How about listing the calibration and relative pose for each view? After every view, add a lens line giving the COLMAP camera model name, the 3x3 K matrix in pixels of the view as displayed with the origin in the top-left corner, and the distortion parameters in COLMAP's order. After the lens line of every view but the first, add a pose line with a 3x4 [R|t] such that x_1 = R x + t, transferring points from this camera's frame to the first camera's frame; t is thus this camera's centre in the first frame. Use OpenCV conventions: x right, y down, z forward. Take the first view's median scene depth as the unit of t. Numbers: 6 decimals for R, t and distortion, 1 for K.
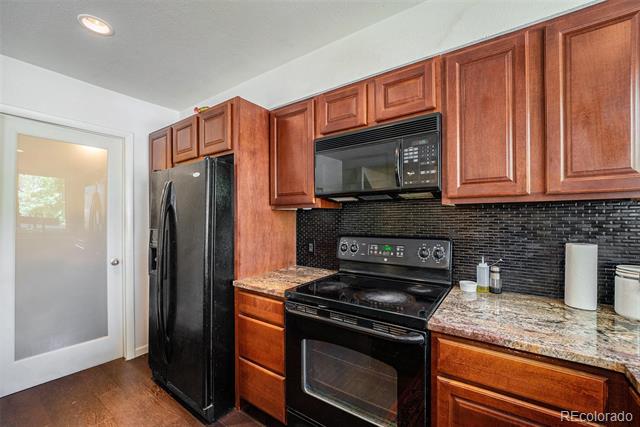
lens RADIAL K [[258.4, 0, 319.6], [0, 258.4, 218.7], [0, 0, 1]] dist [-0.033787, -0.000108]
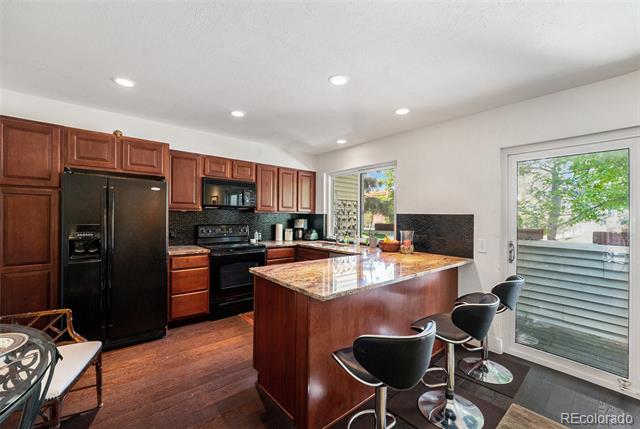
lens RADIAL K [[258.1, 0, 320.0], [0, 258.1, 214.5], [0, 0, 1]] dist [0.000099, 0.000048]
pose [[0.264356, 0.013997, 0.964324, -2.241983], [-0.011227, 0.999872, -0.011435, -0.006136], [-0.964360, -0.007804, 0.264479, -0.549440]]
